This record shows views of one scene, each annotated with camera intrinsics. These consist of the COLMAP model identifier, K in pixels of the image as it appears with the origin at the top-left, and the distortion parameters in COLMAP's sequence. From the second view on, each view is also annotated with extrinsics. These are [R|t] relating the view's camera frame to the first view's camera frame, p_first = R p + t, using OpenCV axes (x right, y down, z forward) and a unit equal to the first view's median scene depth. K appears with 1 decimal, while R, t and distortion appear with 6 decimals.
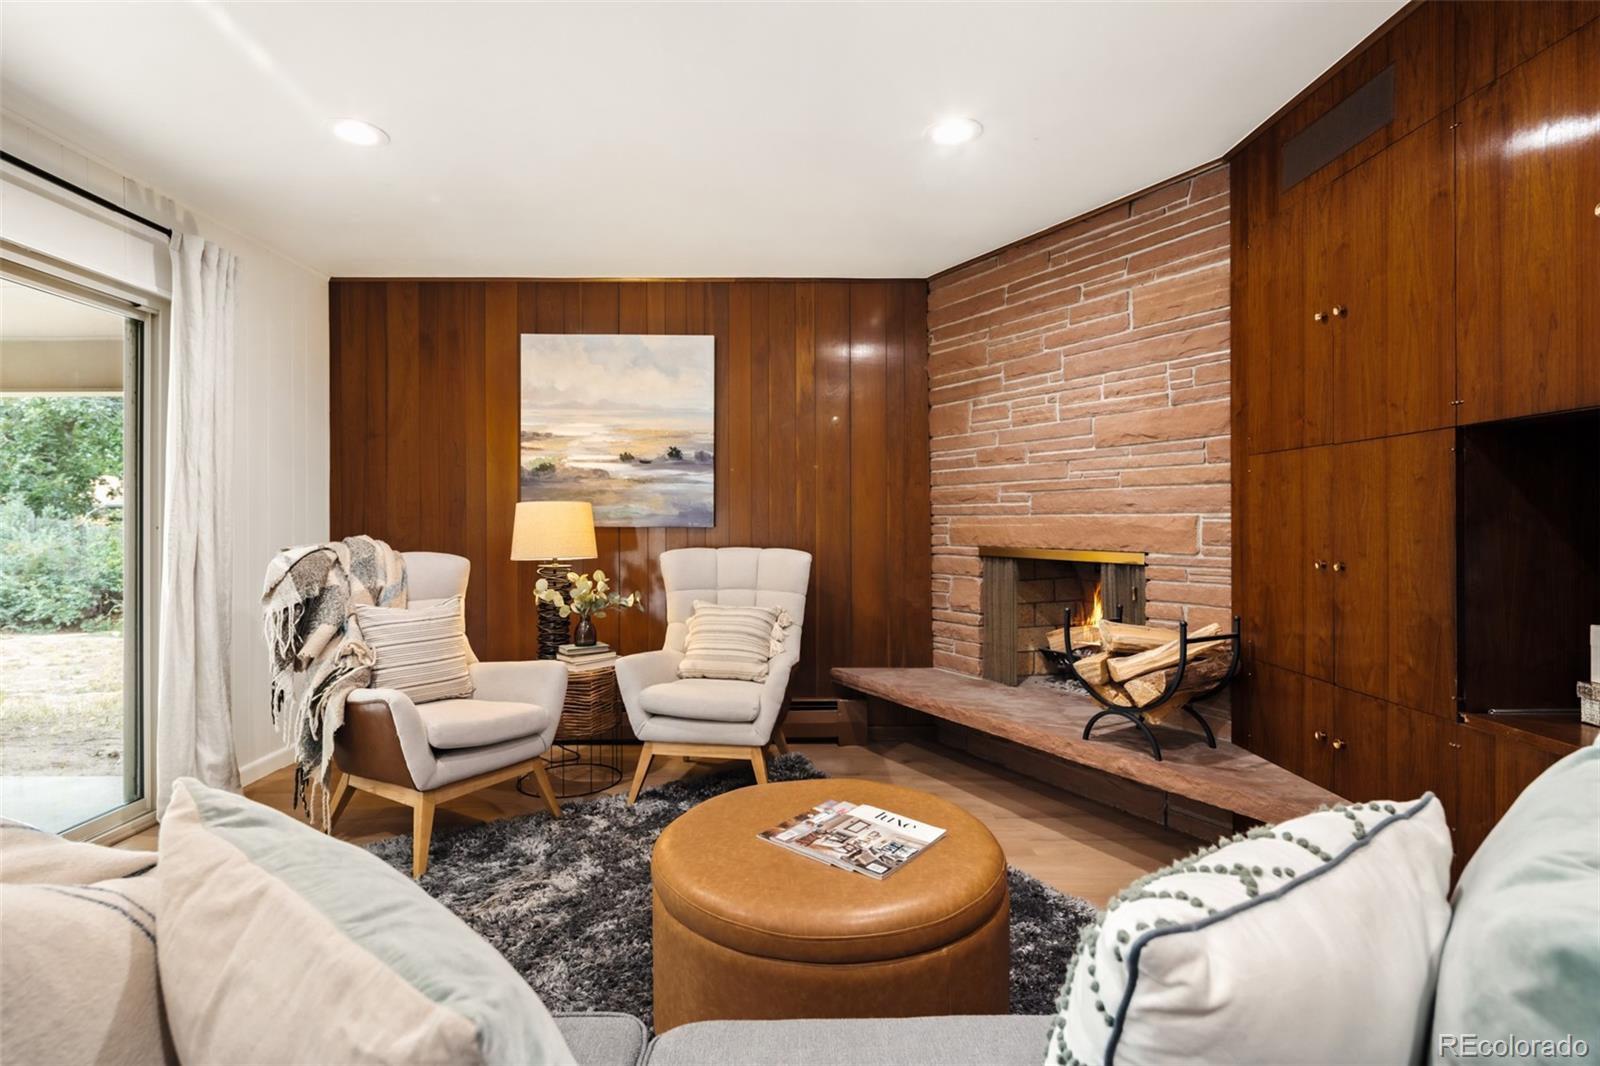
lens RADIAL K [[770.7, 0, 797.5], [0, 770.7, 522.6], [0, 0, 1]] dist [0.001625, 0.000076]
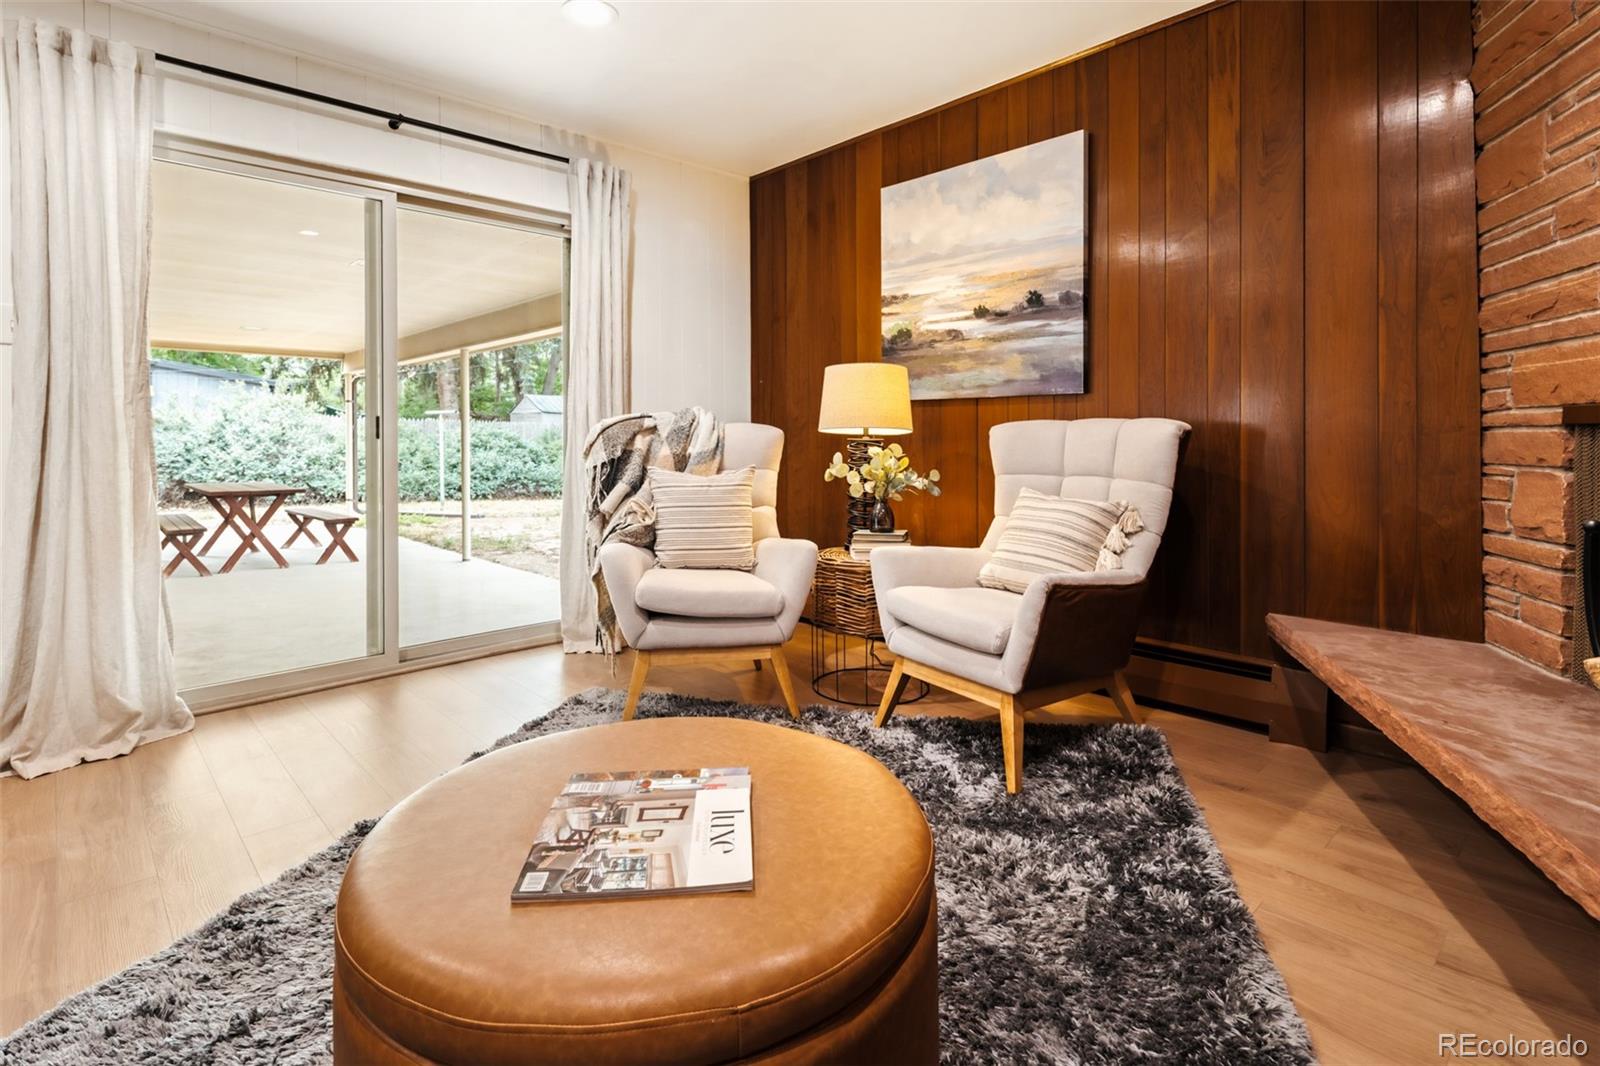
lens RADIAL K [[793.6, 0, 796.8], [0, 793.6, 441.9], [0, 0, 1]] dist [0.000222, -0.000291]
pose [[0.676485, 0.003704, -0.736447, 0.292914], [0.002540, 0.999970, 0.007363, 0.051245], [0.736452, -0.006851, 0.676455, 0.327082]]
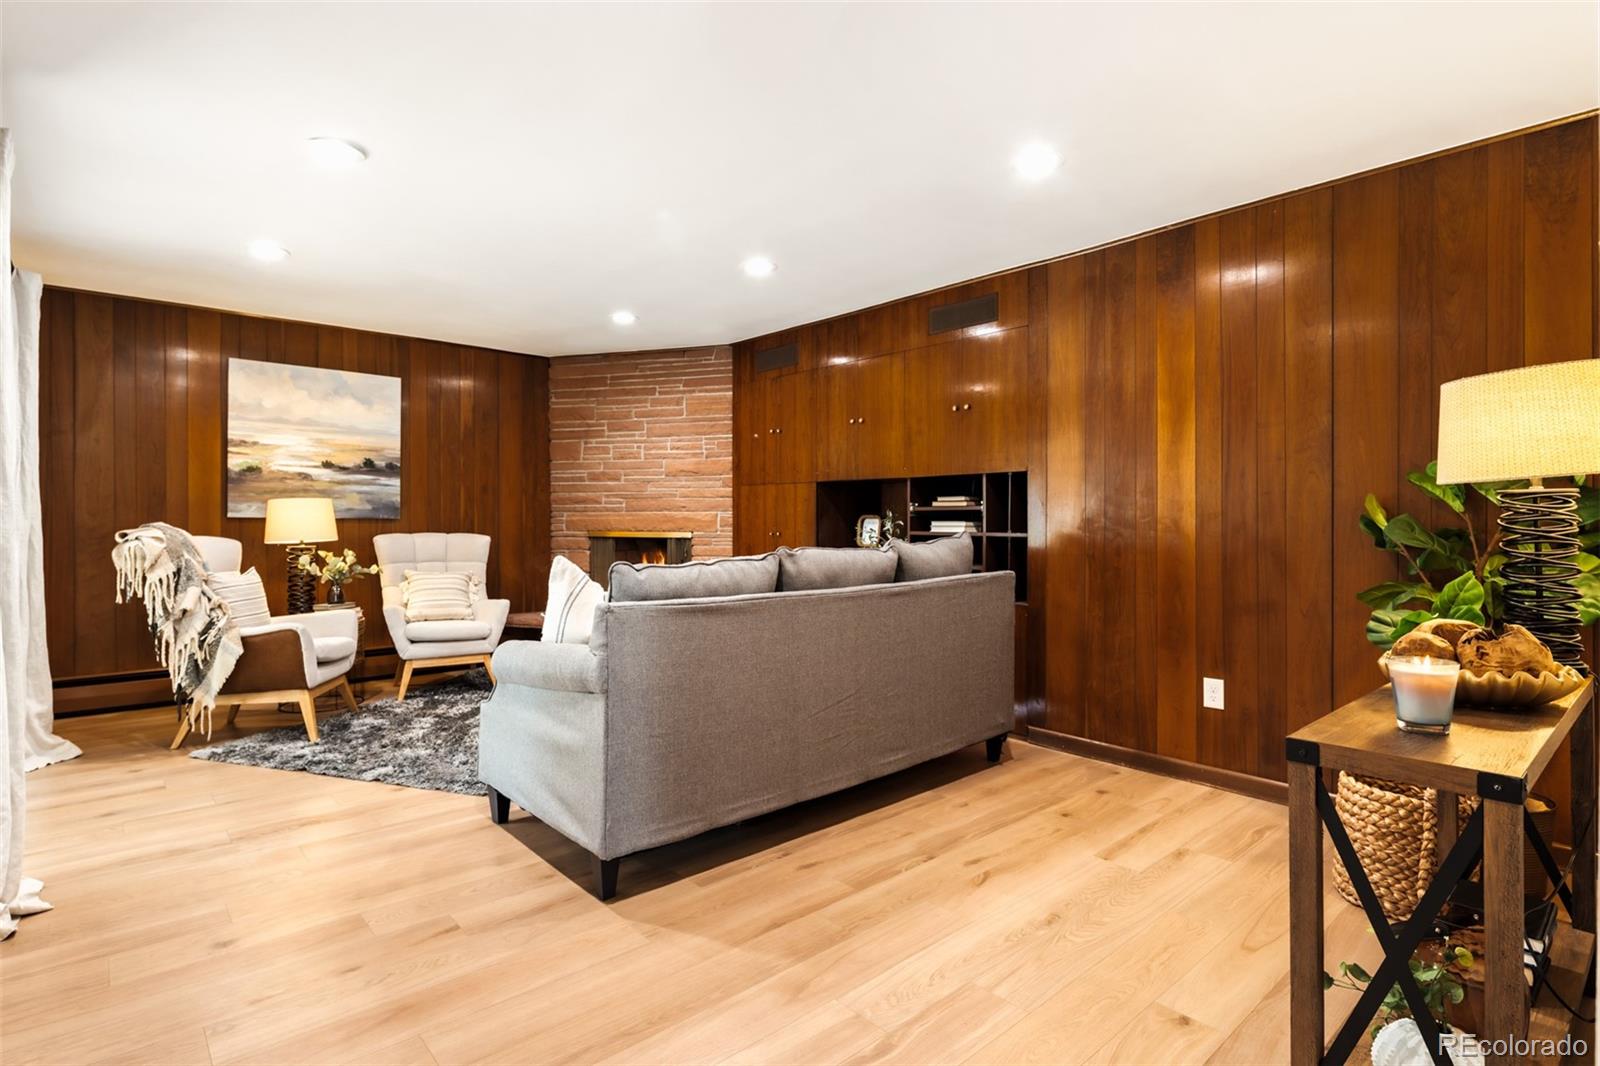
lens RADIAL K [[791.4, 0, 797.2], [0, 791.4, 526.7], [0, 0, 1]] dist [0.000497, -0.000728]
pose [[0.752631, -0.001792, 0.658440, -0.562458], [-0.001748, 0.999987, 0.004719, 0.013766], [-0.658440, -0.004703, 0.752618, -0.577274]]
